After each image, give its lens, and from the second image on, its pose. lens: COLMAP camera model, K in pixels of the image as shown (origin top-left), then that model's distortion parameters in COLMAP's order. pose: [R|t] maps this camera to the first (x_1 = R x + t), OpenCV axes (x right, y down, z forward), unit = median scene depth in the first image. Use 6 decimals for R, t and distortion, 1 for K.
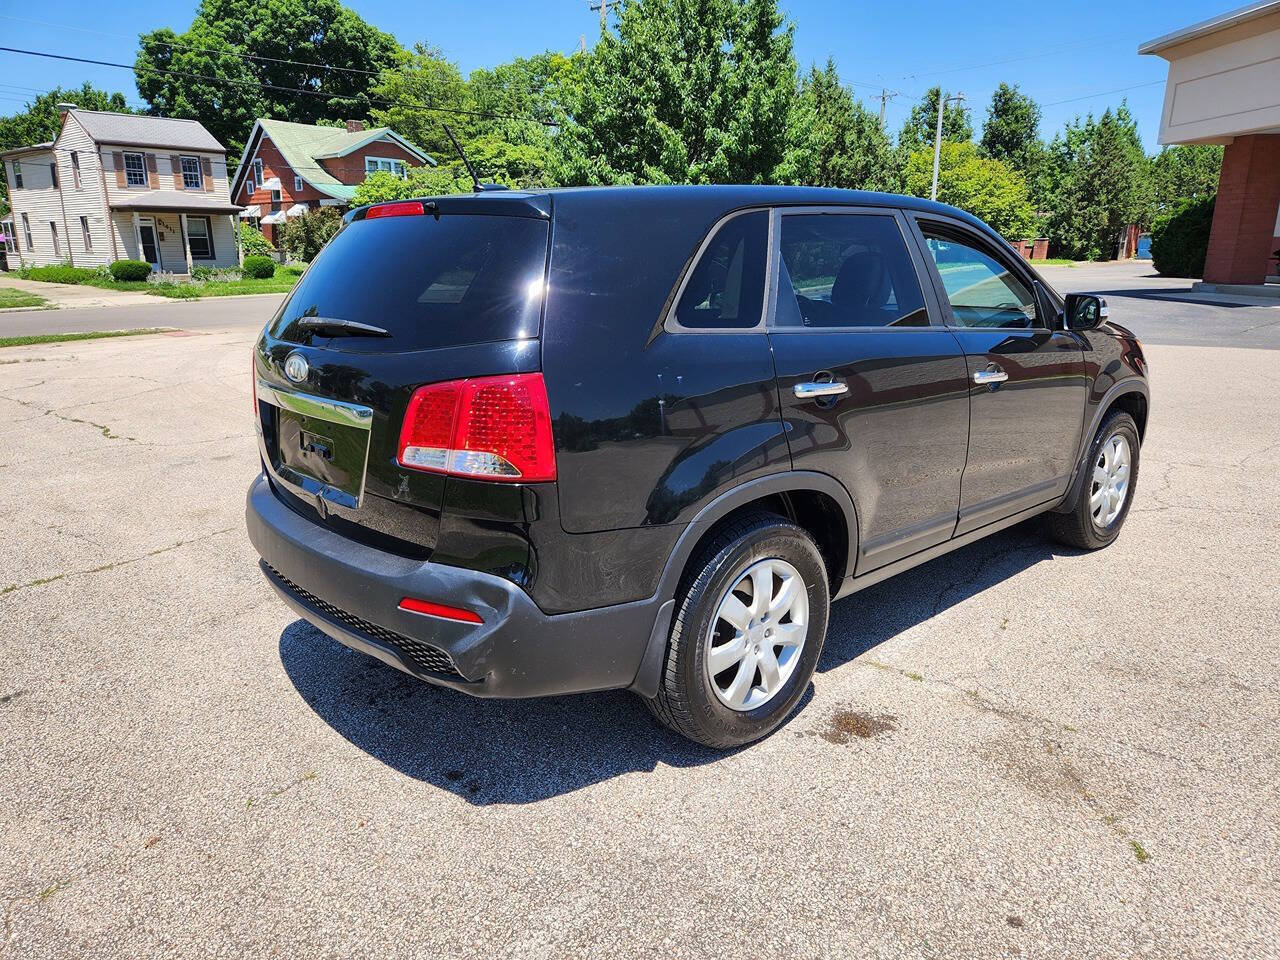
lens RADIAL K [[868.1, 0, 638.7], [0, 868.1, 475.9], [0, 0, 1]] dist [0.067897, -0.058827]
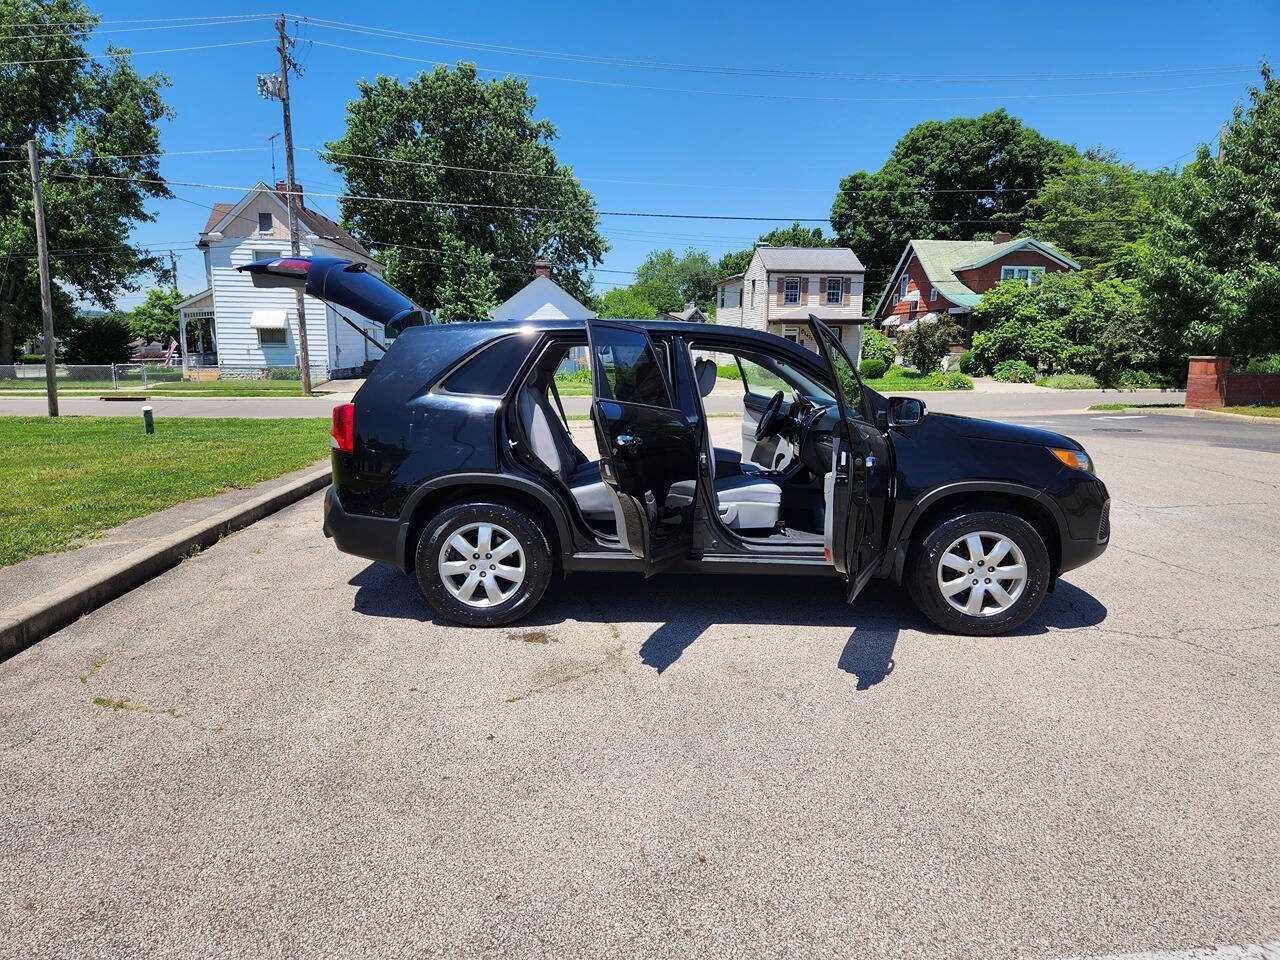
lens RADIAL K [[868.1, 0, 638.5], [0, 868.1, 477.0], [0, 0, 1]] dist [0.067897, -0.058827]
pose [[0.736575, 0.106798, -0.667871, 1.064806], [-0.180865, 0.982596, -0.042346, 0.015000], [0.651725, 0.151986, 0.743072, -0.104775]]
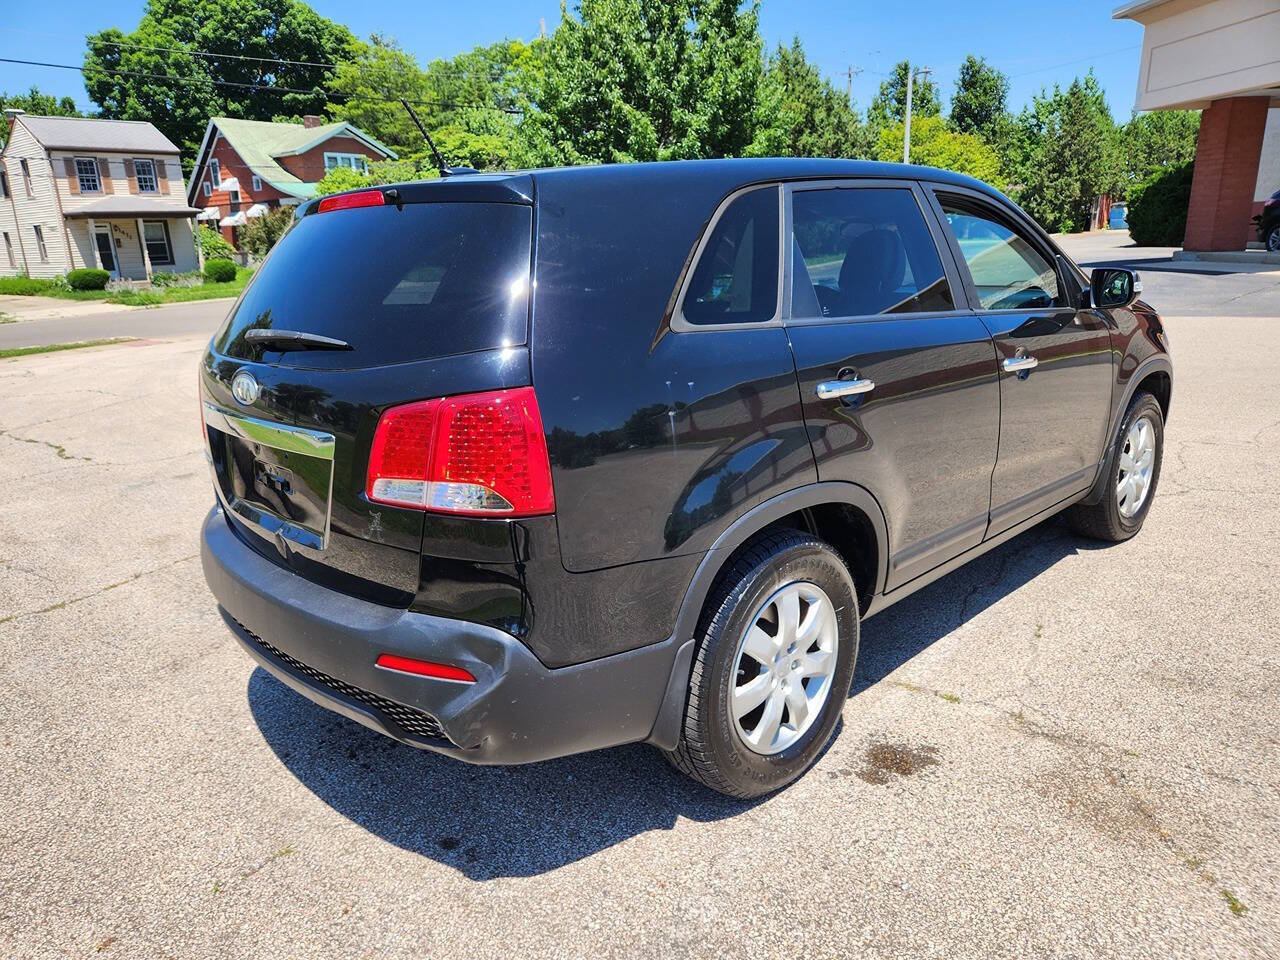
lens RADIAL K [[868.1, 0, 629.4], [0, 868.1, 487.3], [0, 0, 1]] dist [0.067897, -0.058827]
pose [[0.999049, -0.041125, 0.014451, -0.017891], [0.040768, 0.998875, 0.024229, -0.020131], [-0.015431, -0.023617, 0.999602, 0.080401]]
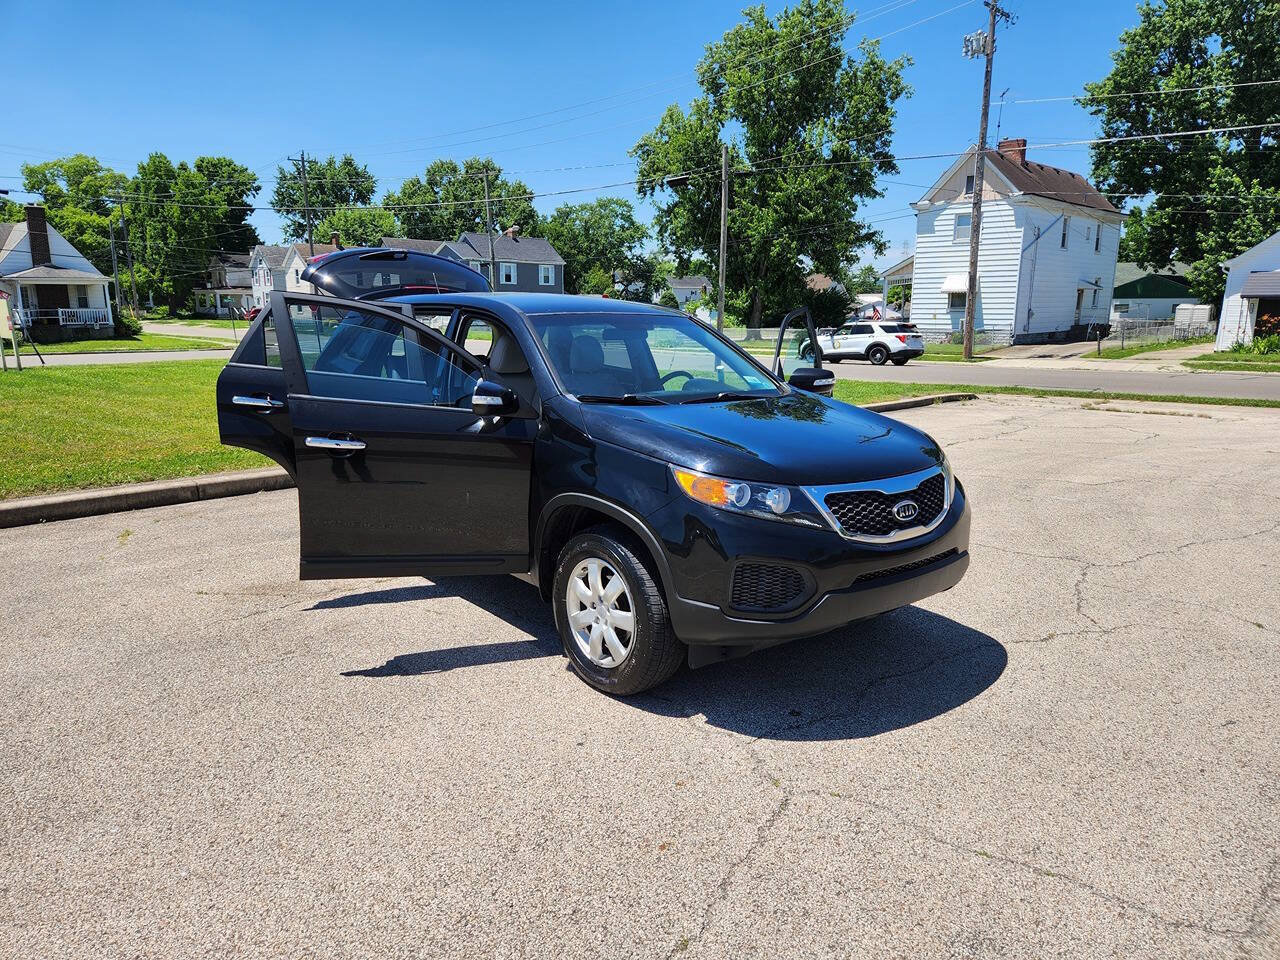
lens RADIAL K [[868.1, 0, 628.8], [0, 868.1, 475.5], [0, 0, 1]] dist [0.067897, -0.058827]
pose [[-0.042505, 0.188769, -0.981101, 1.504569], [-0.249768, 0.948800, 0.193375, -0.320997], [0.967372, 0.253267, 0.006820, 1.131285]]
